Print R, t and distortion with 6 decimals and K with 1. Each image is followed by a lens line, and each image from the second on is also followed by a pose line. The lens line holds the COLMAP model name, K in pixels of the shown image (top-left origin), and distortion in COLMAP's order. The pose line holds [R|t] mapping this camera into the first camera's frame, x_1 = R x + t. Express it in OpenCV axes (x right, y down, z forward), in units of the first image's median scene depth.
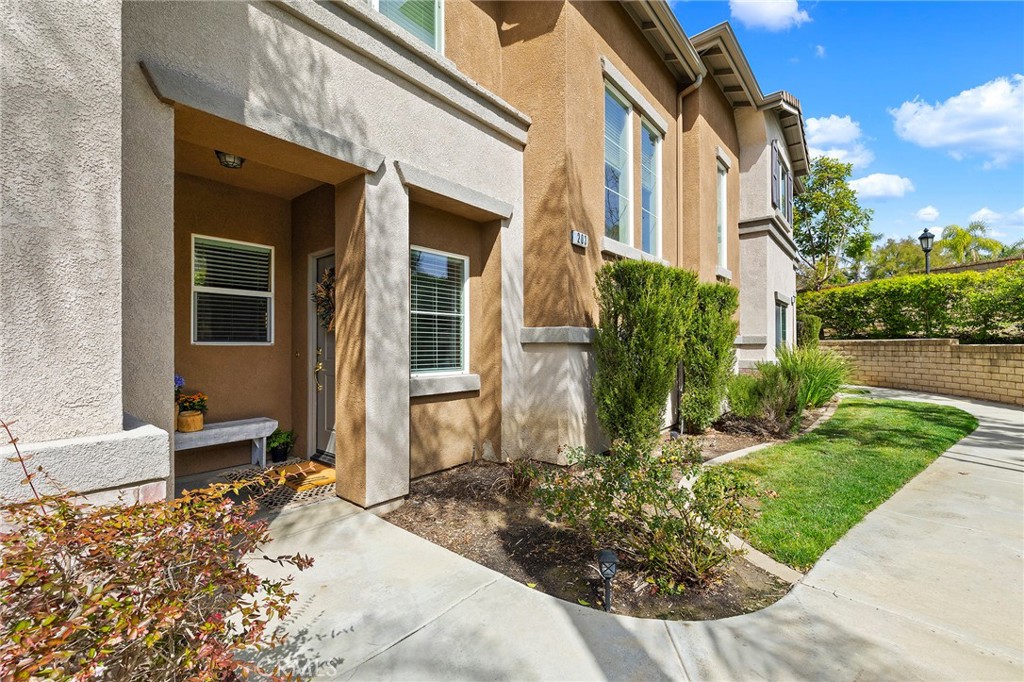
lens RADIAL K [[430.7, 0, 506.2], [0, 430.7, 340.4], [0, 0, 1]] dist [0.000253, 0.000052]
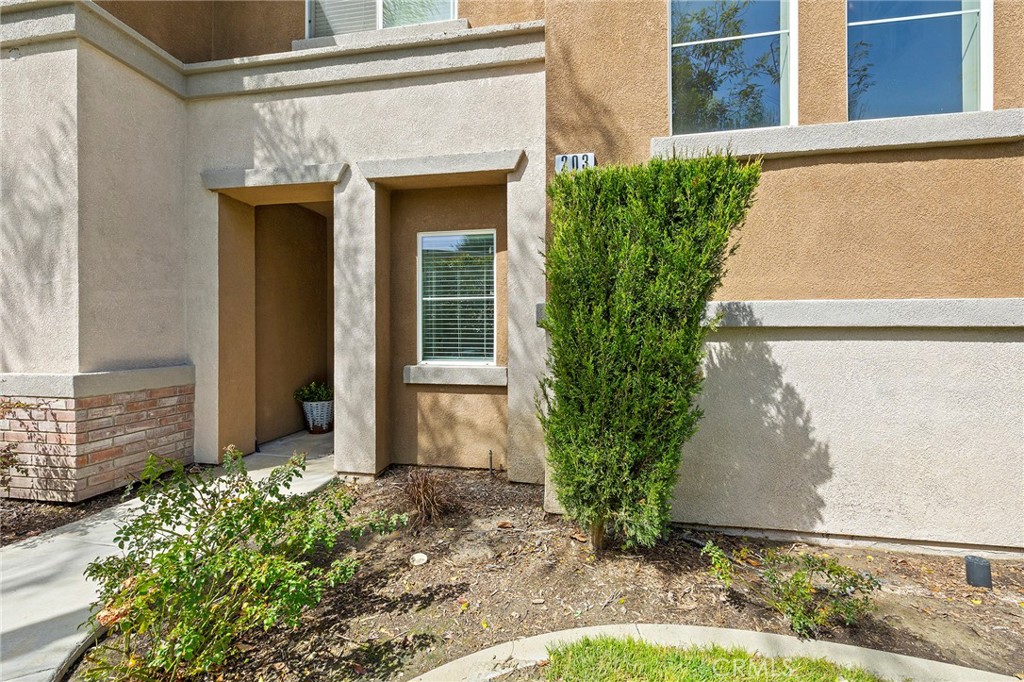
lens RADIAL K [[430.1, 0, 510.7], [0, 430.1, 333.5], [0, 0, 1]] dist [-0.010366, 0.000053]
pose [[0.499895, -0.002845, -0.866081, 0.689003], [0.008513, 0.999962, 0.001629, 0.012027], [0.866044, -0.008187, 0.499900, 0.624309]]
